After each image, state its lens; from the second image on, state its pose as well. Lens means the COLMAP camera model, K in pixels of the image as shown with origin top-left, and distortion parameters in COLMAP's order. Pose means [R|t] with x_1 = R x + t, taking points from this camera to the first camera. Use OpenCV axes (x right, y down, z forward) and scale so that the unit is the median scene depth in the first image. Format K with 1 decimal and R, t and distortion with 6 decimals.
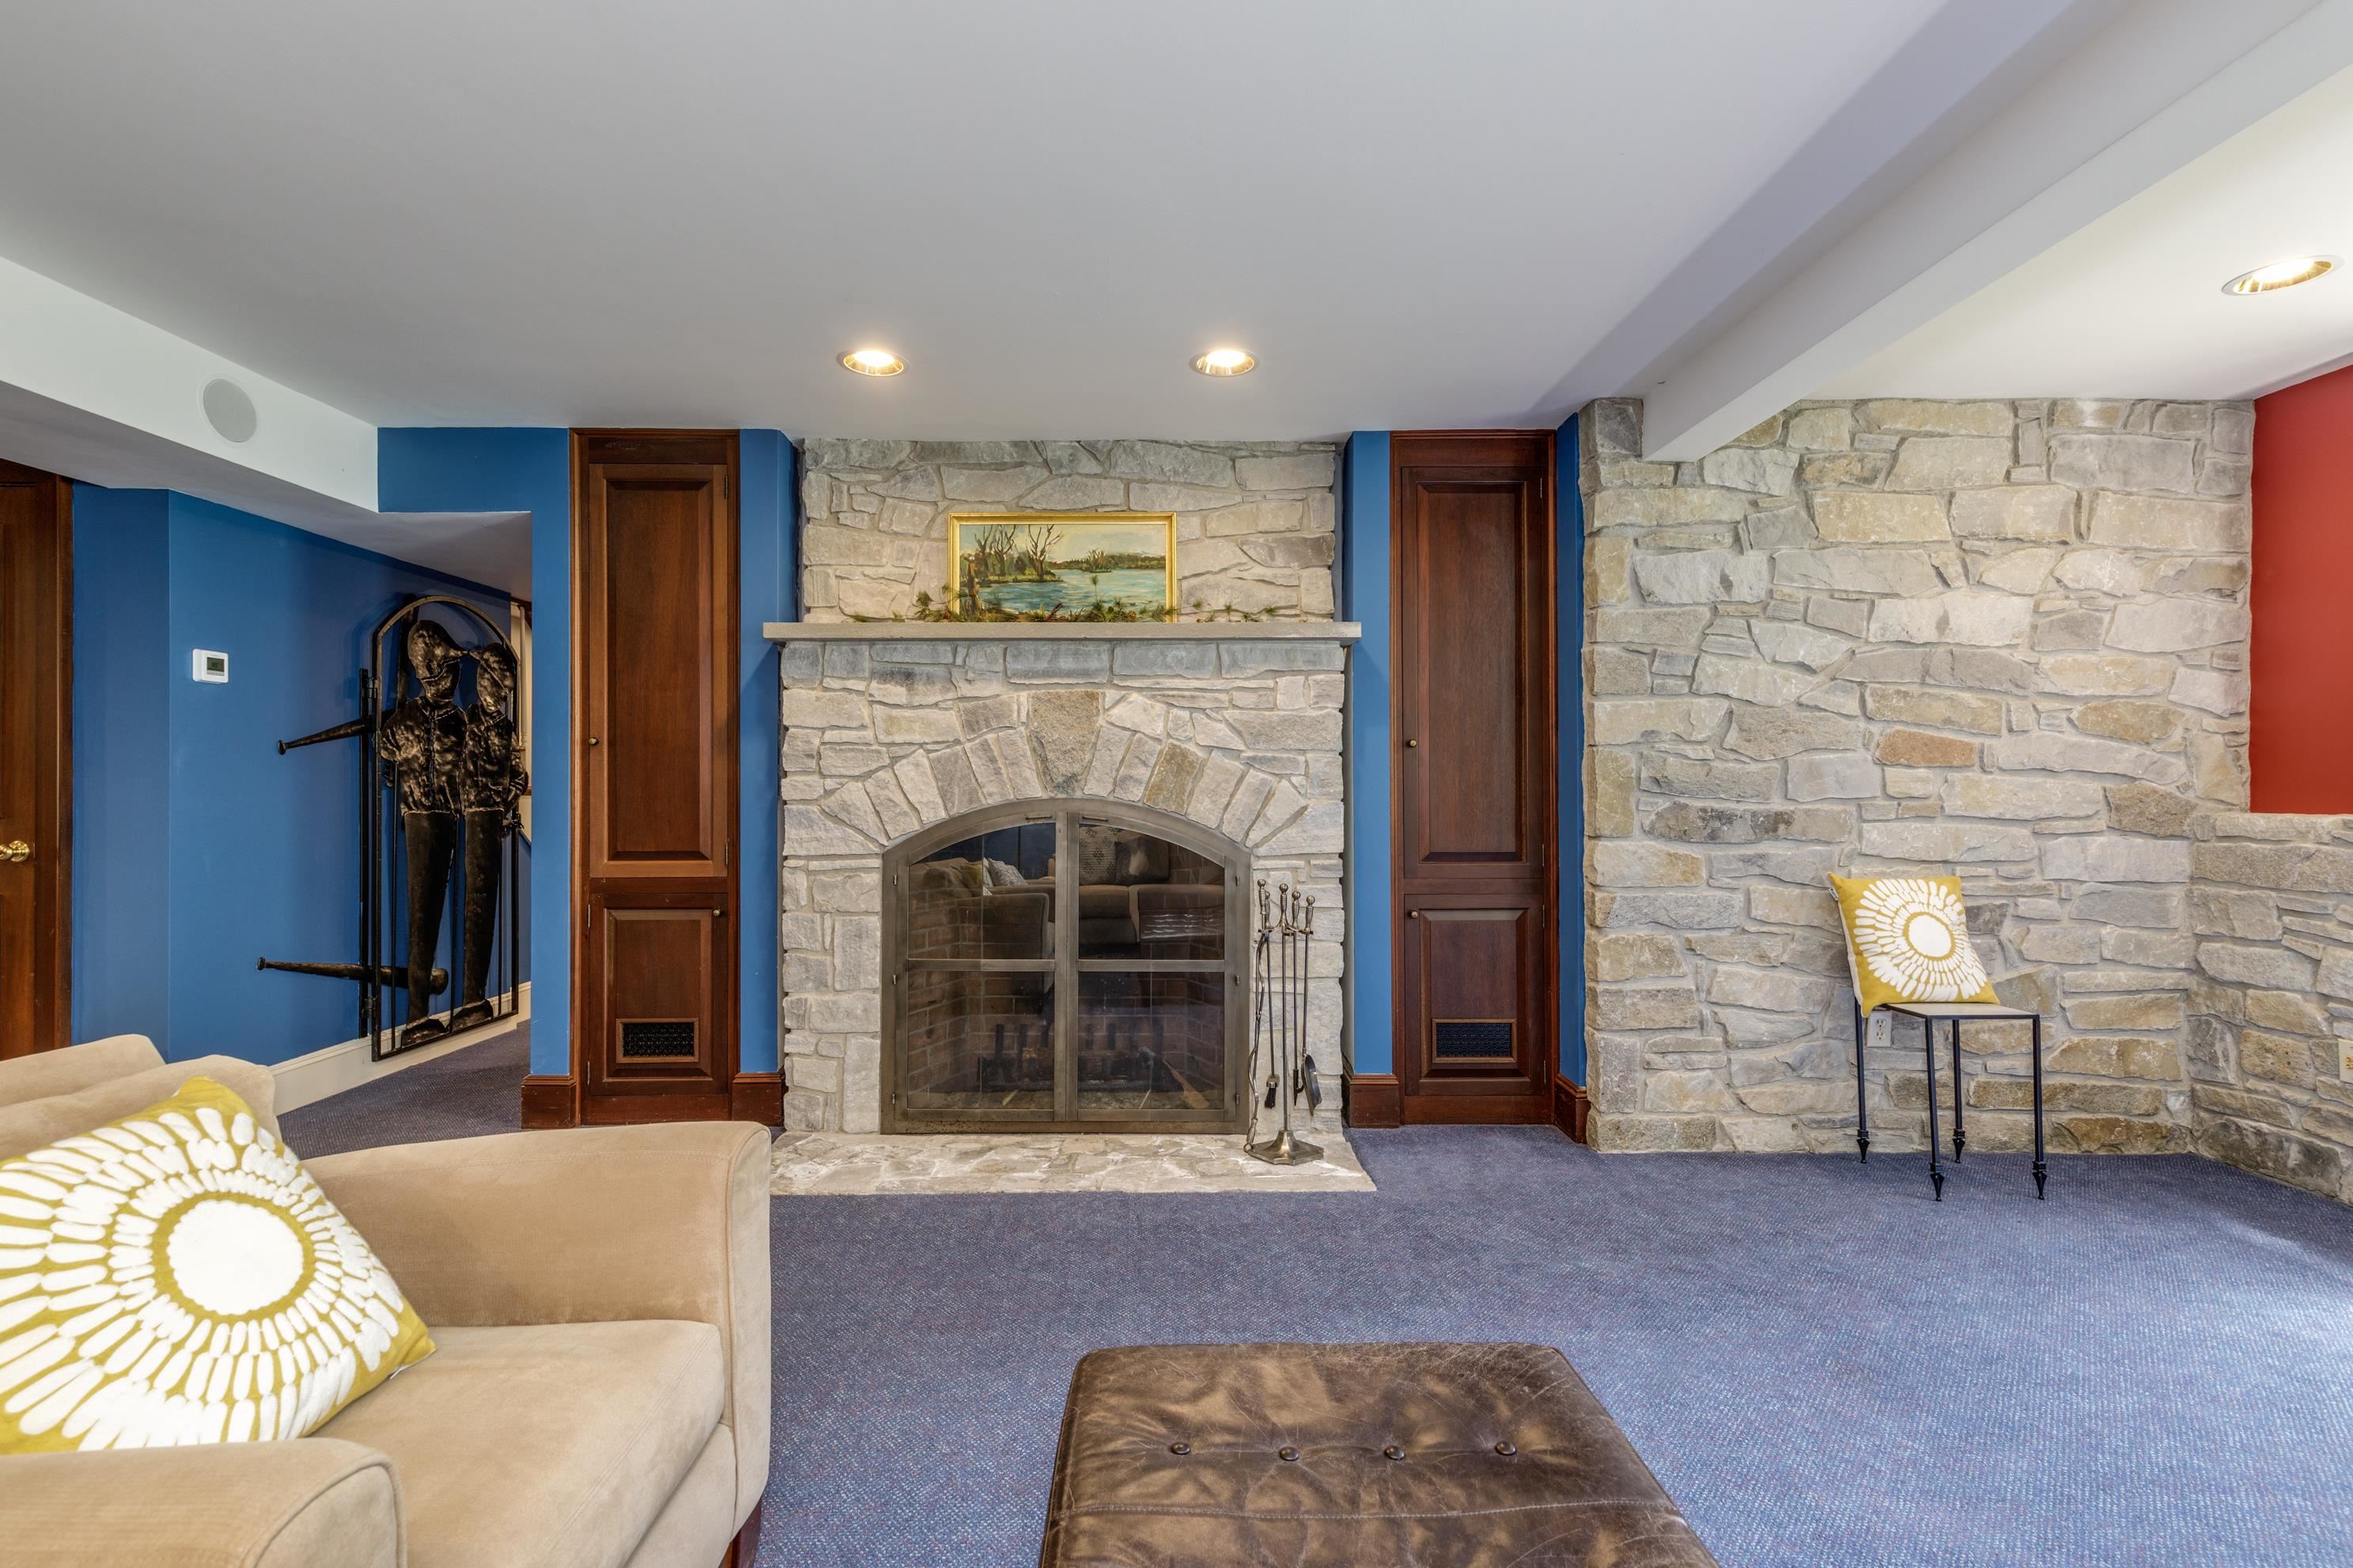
lens RADIAL K [[1062.5, 0, 1172.9], [0, 1062.5, 786.5], [0, 0, 1]] dist [0.003914, -0.000344]
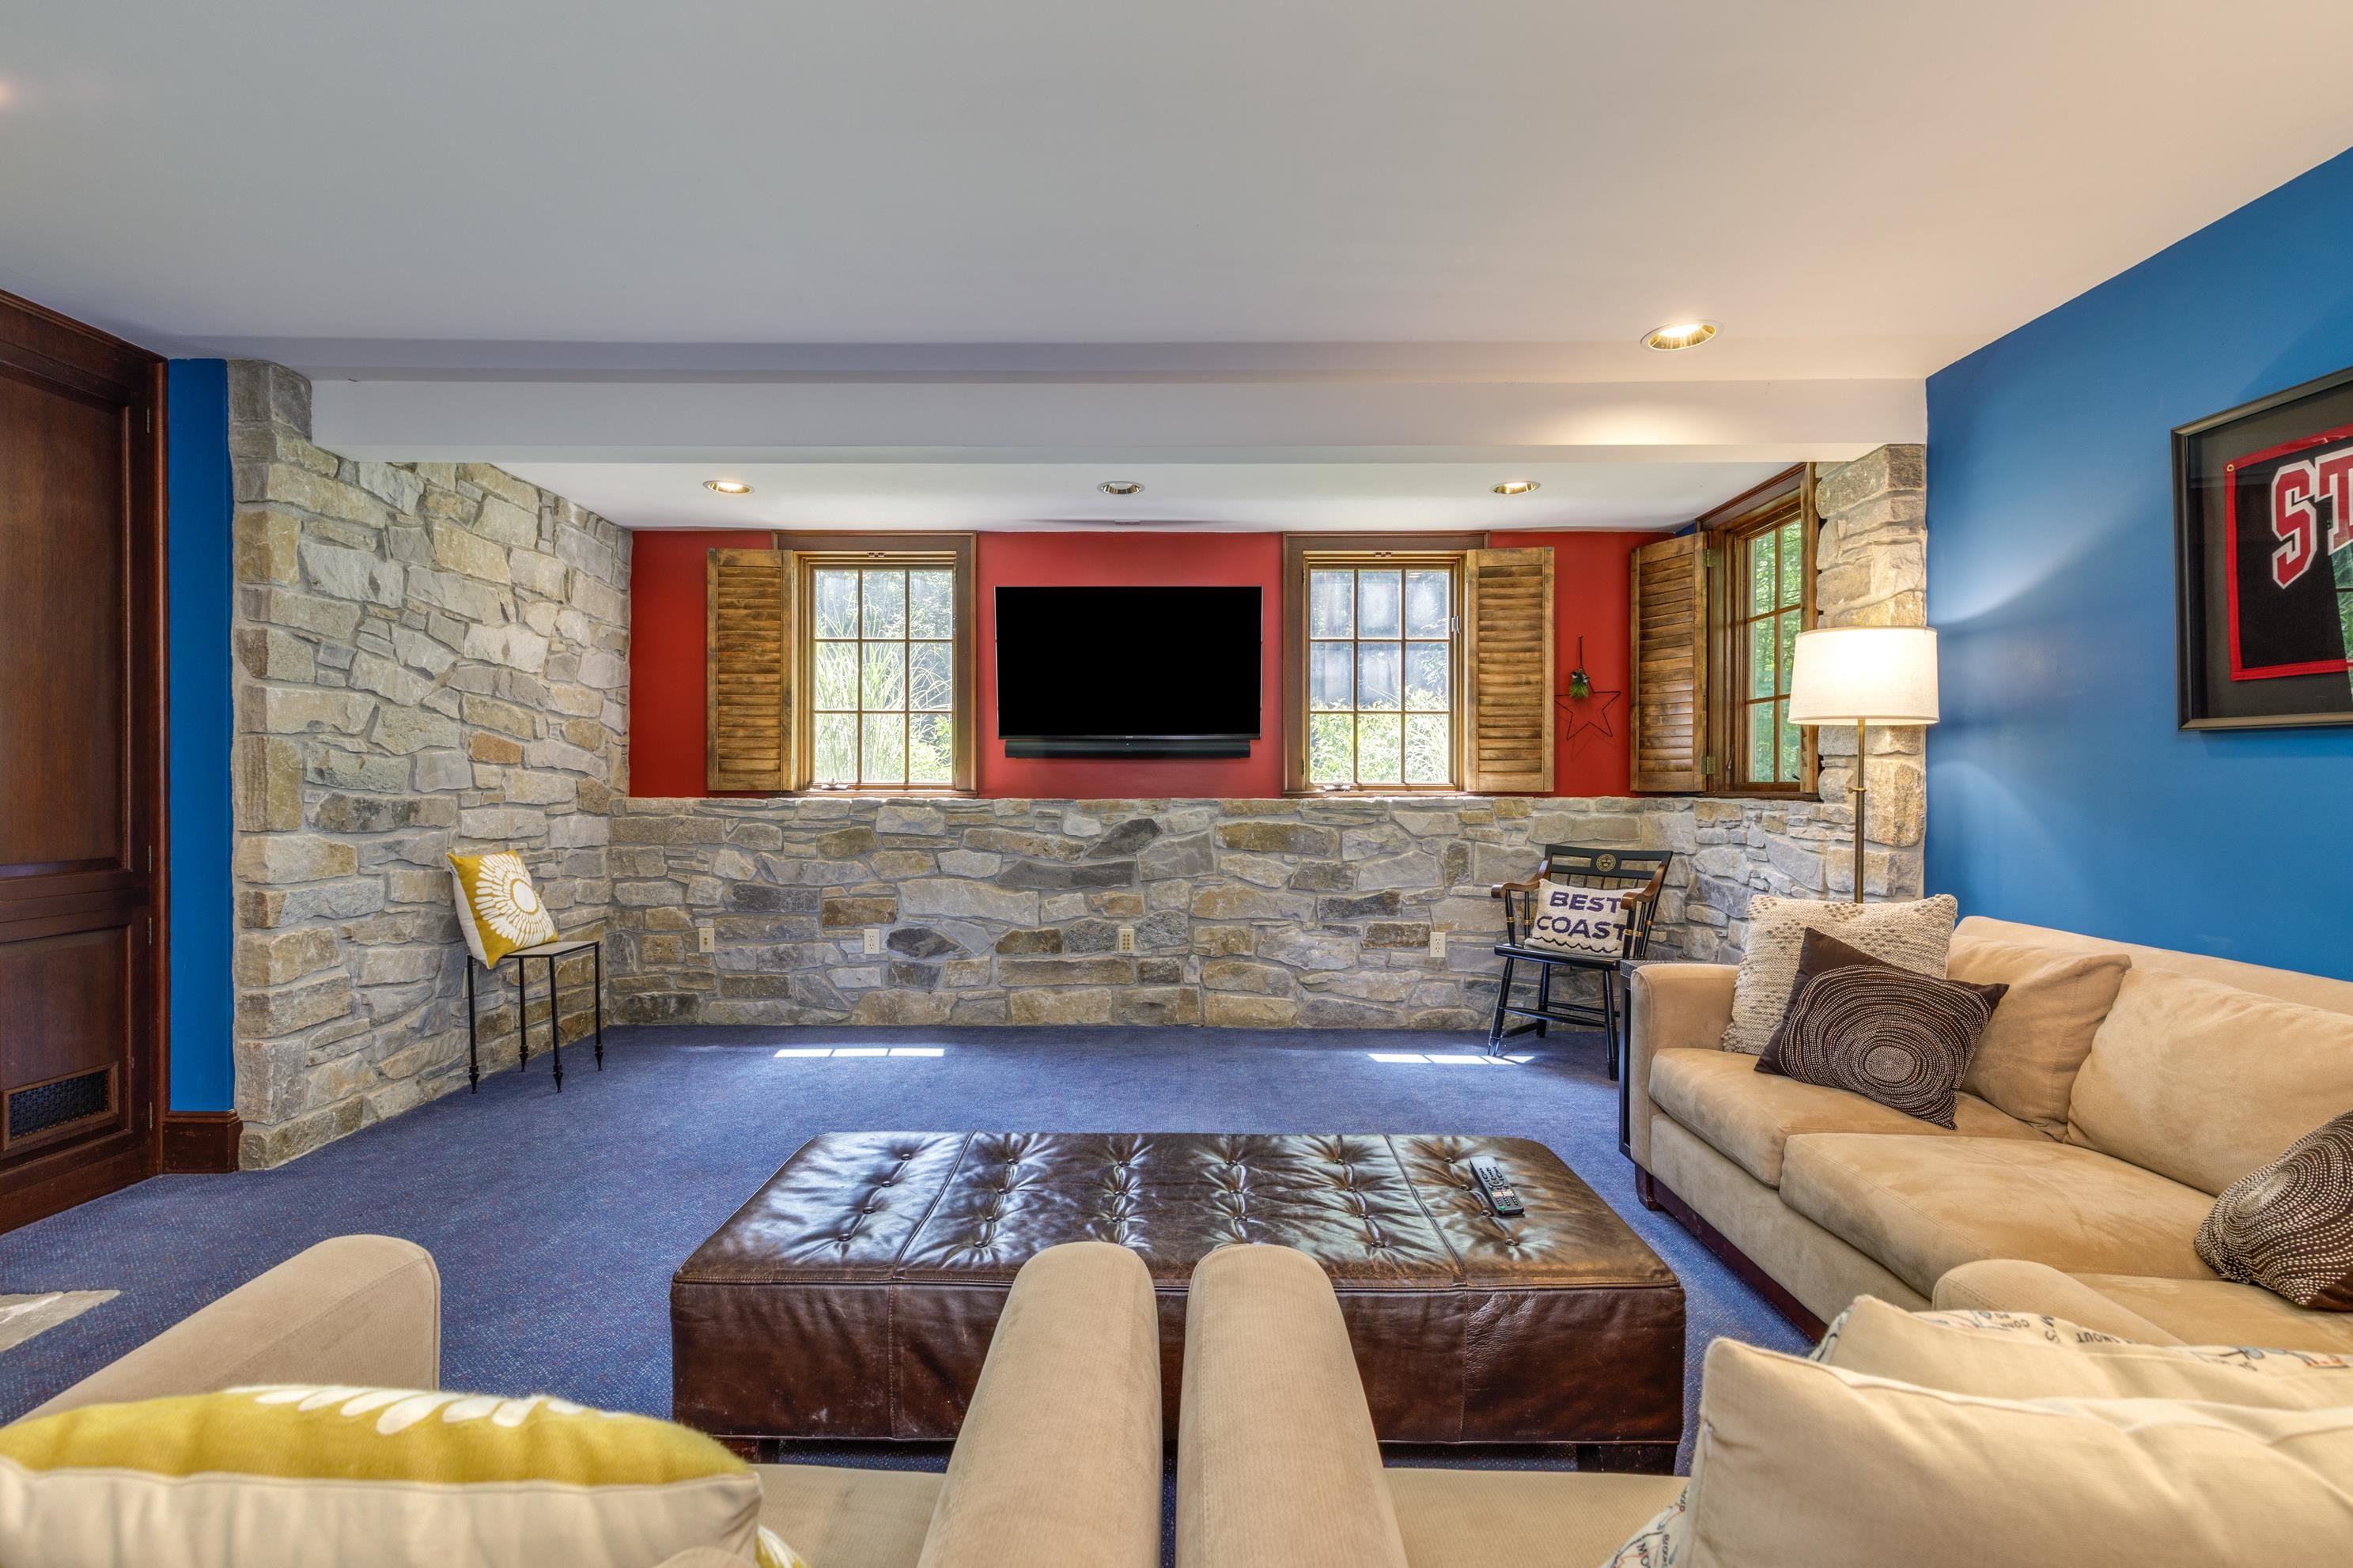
lens RADIAL K [[1062.5, 0, 1174.6], [0, 1062.5, 785.4], [0, 0, 1]] dist [0.003914, -0.000344]
pose [[0.006039, -0.000721, 0.999982, -0.530530], [-0.008833, 0.999961, 0.000775, -0.001143], [-0.999943, -0.008837, 0.006032, 0.200037]]
